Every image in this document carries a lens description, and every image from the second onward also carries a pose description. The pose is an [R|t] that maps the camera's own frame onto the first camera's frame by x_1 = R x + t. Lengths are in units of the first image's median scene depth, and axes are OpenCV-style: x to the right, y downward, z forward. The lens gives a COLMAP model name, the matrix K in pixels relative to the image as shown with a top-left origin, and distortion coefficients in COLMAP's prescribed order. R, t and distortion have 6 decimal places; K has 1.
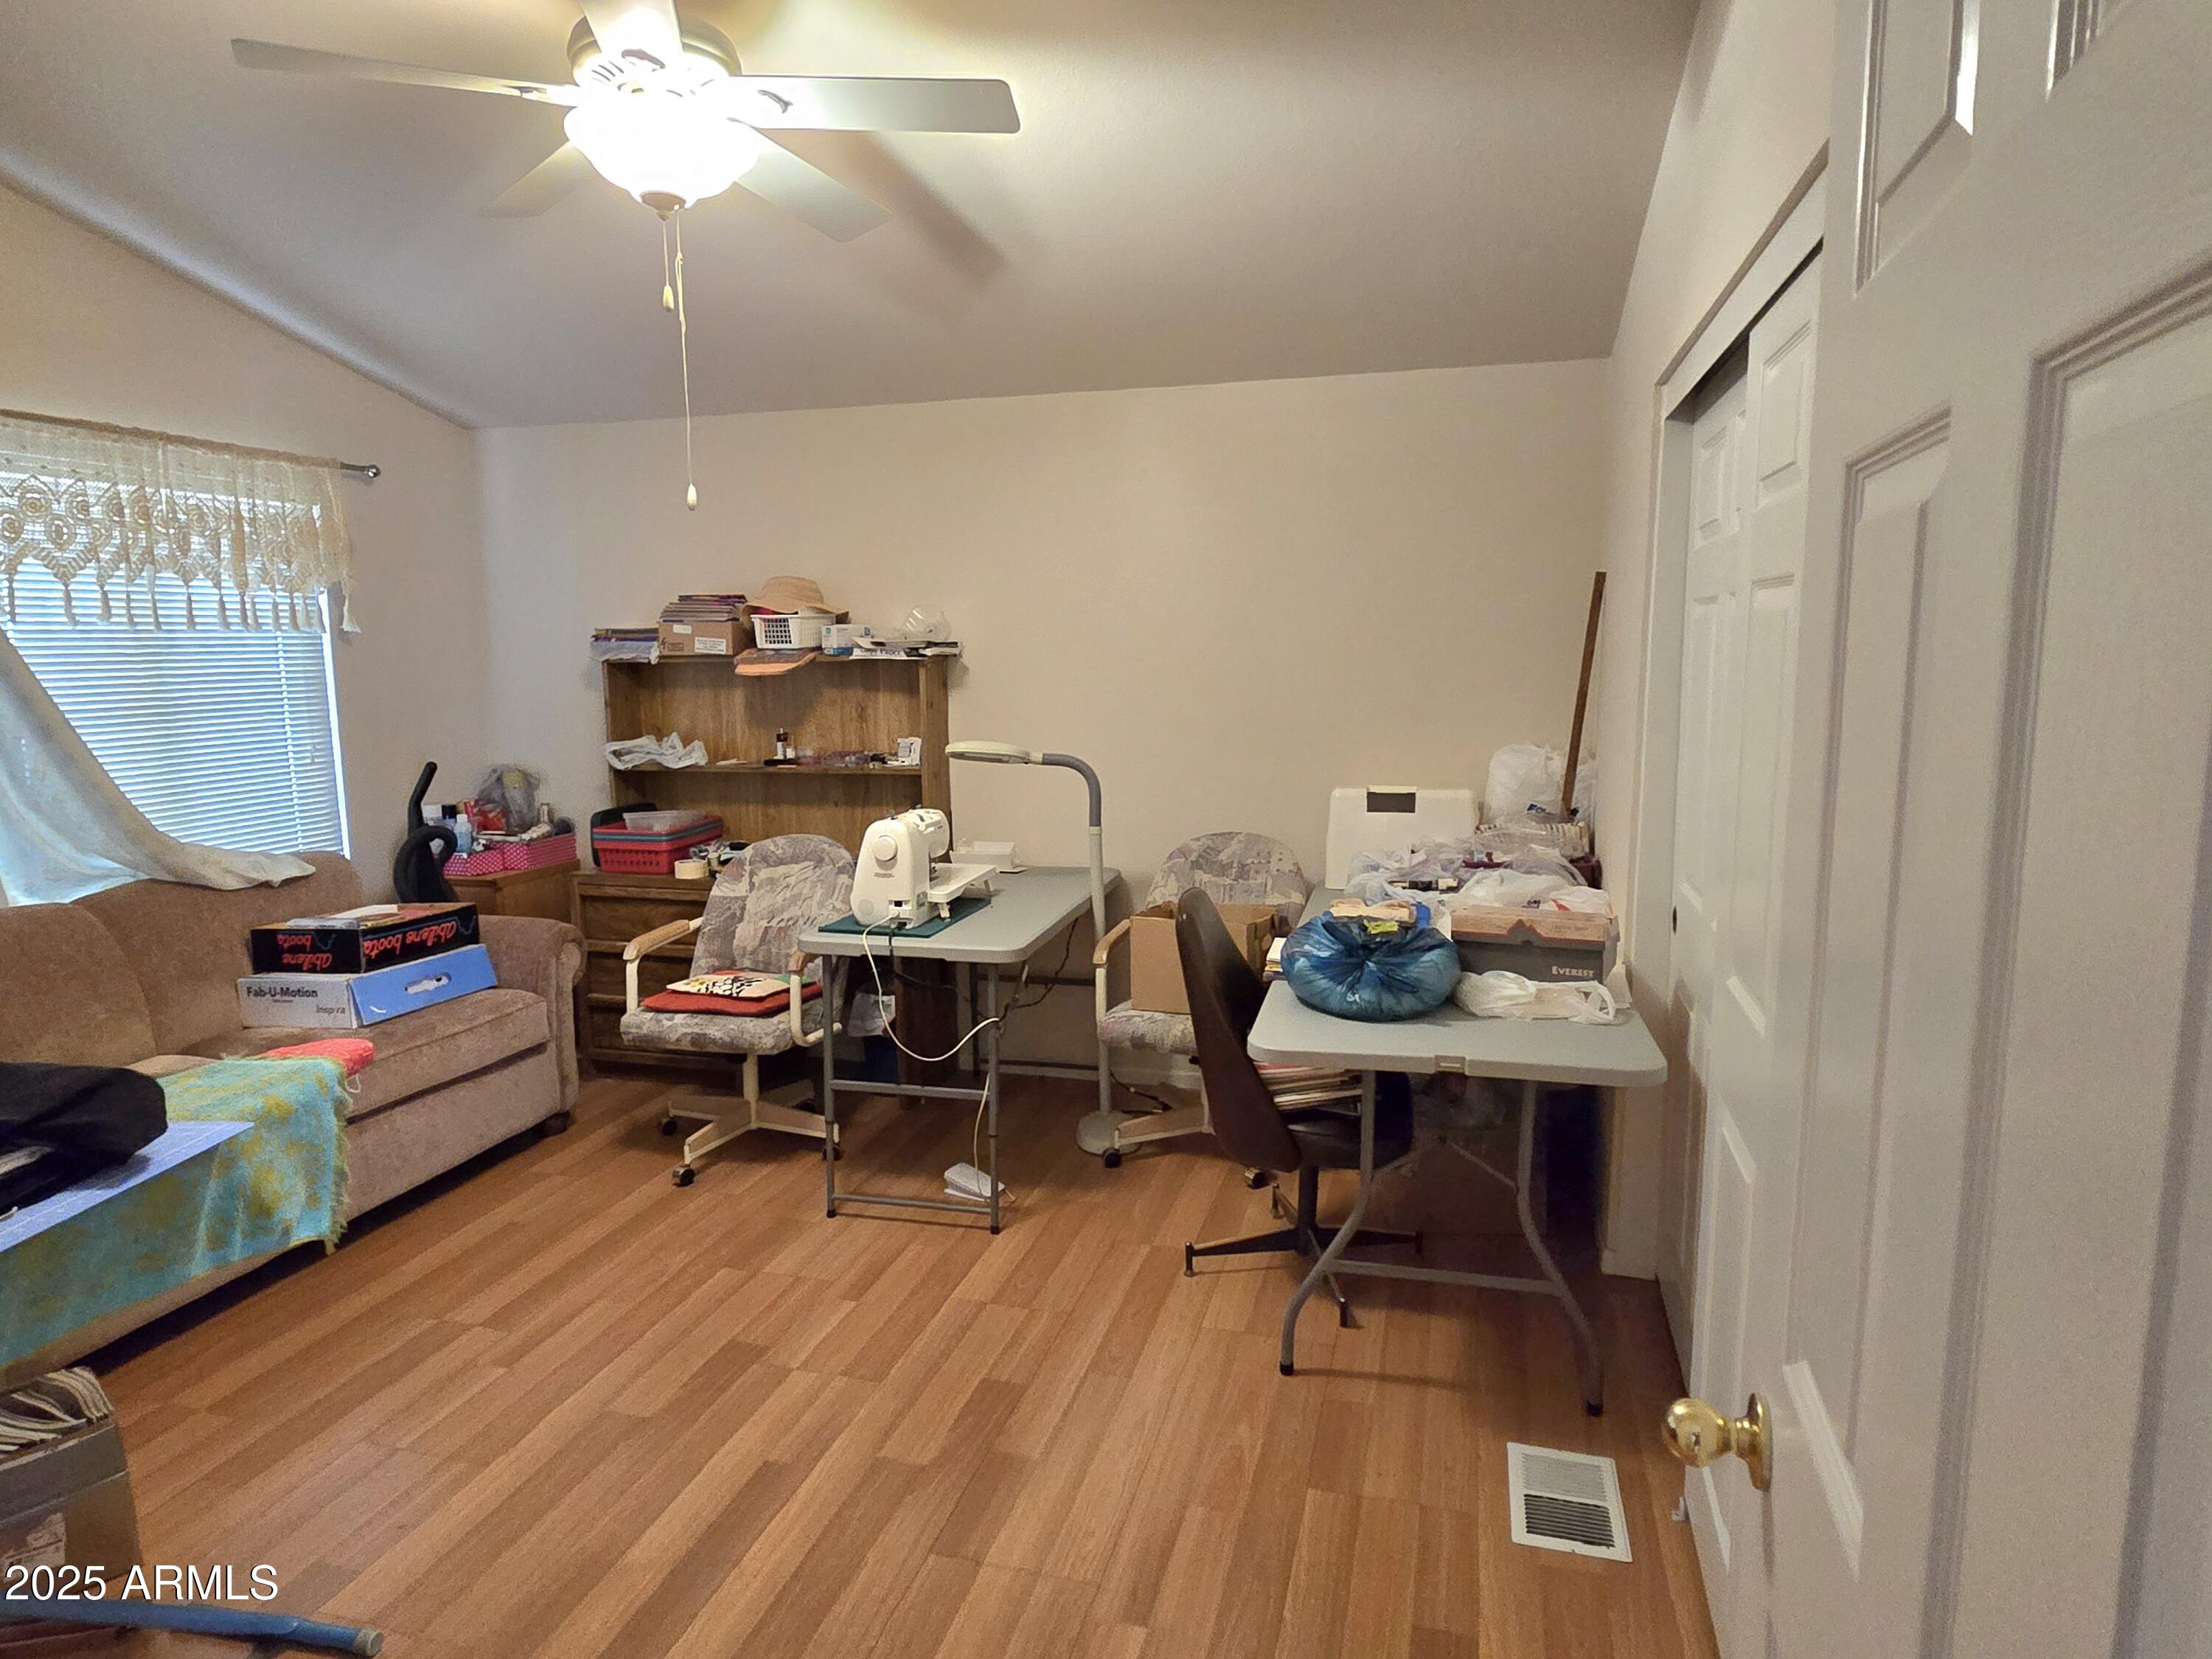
lens RADIAL K [[1325.8, 0, 1106.0], [0, 1325.8, 829.5], [0, 0, 1]] dist [0.007027, -0.007886]
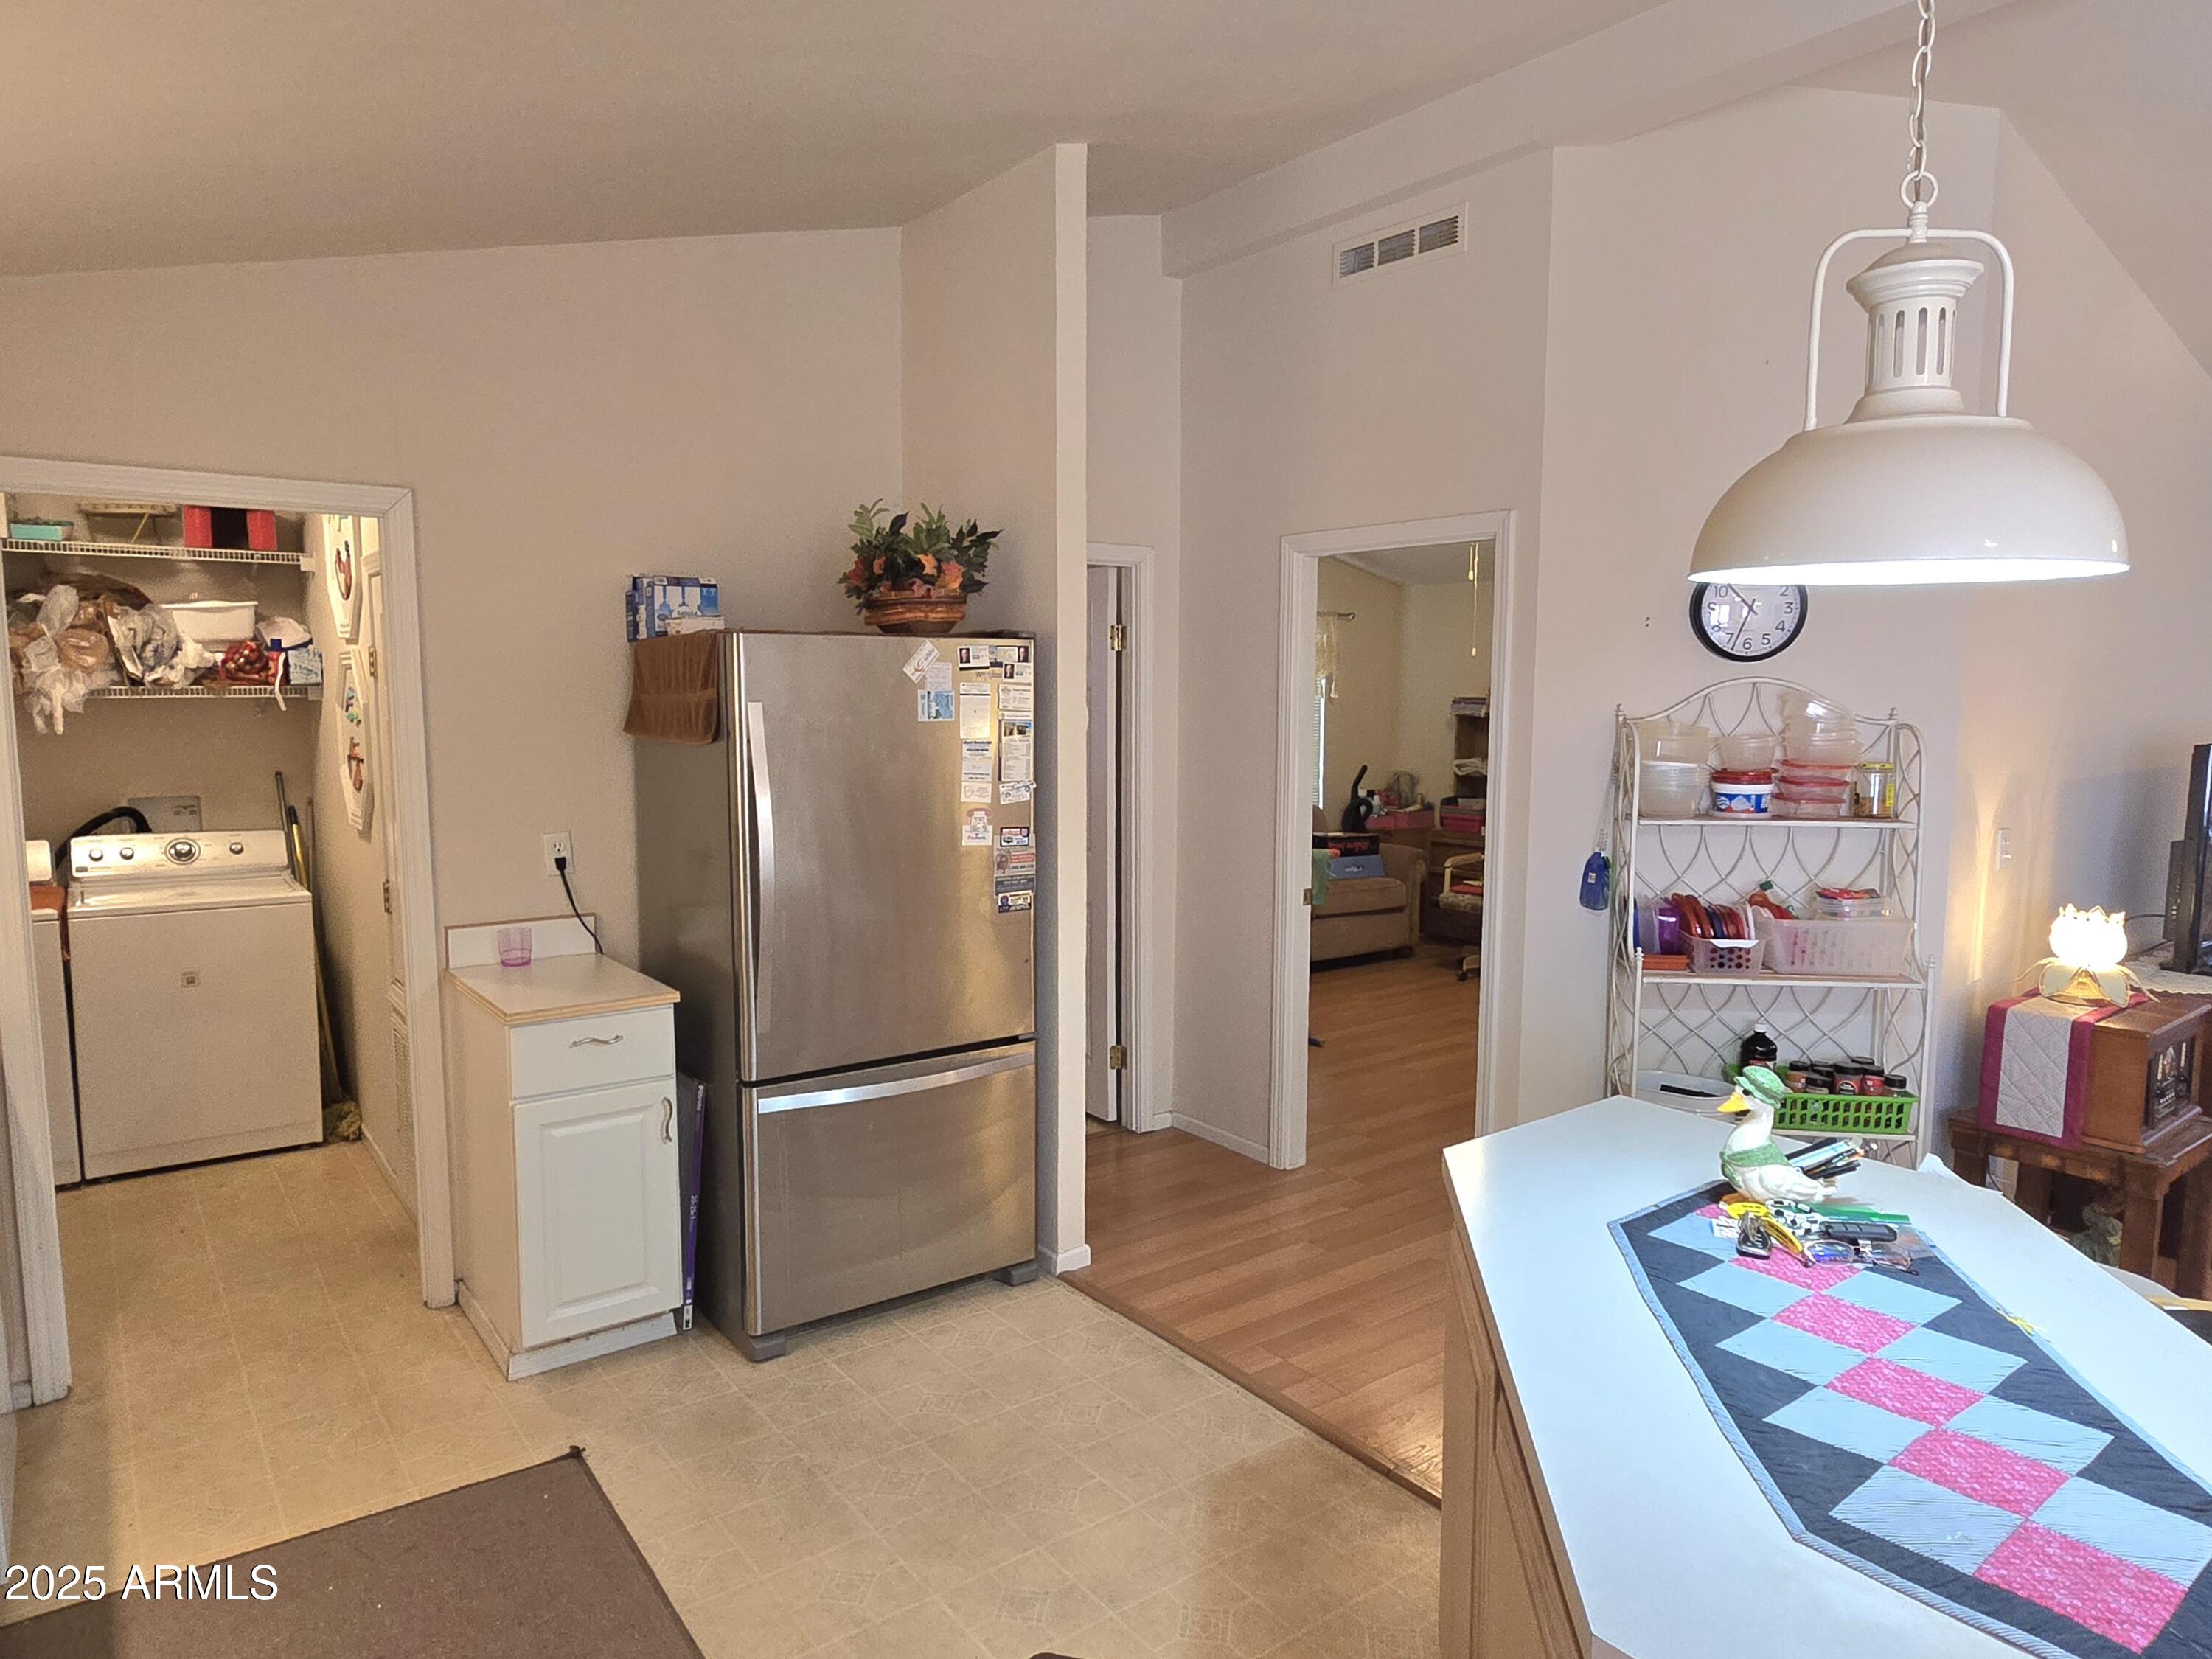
lens RADIAL K [[1368.6, 0, 1097.7], [0, 1368.6, 829.3], [0, 0, 1]] dist [-0.000114, -0.001340]
pose [[0.790494, 0.074123, -0.607968, 0.387740], [-0.096235, 0.995351, -0.003775, 0.084088], [0.604862, 0.061492, 0.793953, -0.781279]]
